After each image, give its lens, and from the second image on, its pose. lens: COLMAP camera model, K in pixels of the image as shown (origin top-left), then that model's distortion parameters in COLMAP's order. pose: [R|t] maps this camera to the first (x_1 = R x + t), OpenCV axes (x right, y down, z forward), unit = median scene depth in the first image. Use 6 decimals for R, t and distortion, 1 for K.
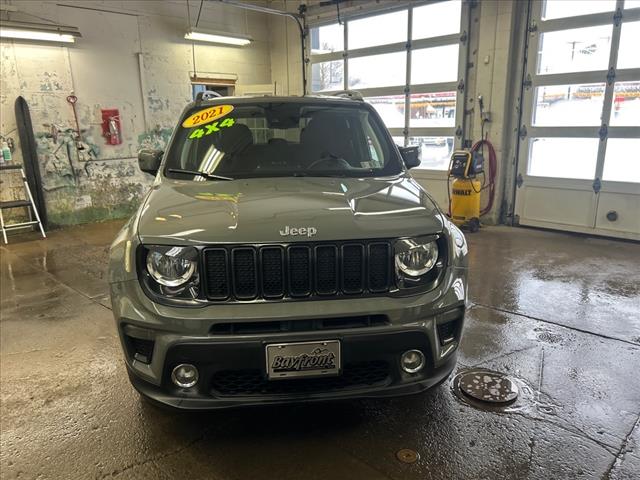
lens RADIAL K [[482.8, 0, 322.6], [0, 482.8, 237.2], [0, 0, 1]] dist [0.047604, -0.048402]
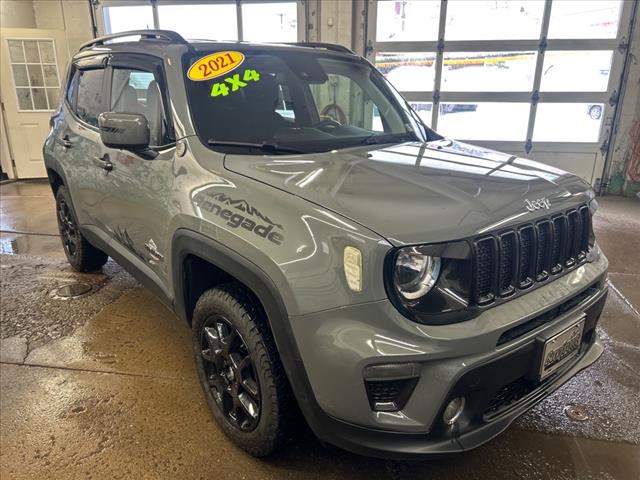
lens RADIAL K [[482.8, 0, 320.1], [0, 482.8, 243.7], [0, 0, 1]] dist [0.047604, -0.048402]
pose [[0.878959, -0.122685, 0.460846, -0.410180], [0.084738, 0.991144, 0.102242, -0.037874], [-0.469309, -0.050815, 0.881571, 0.227904]]
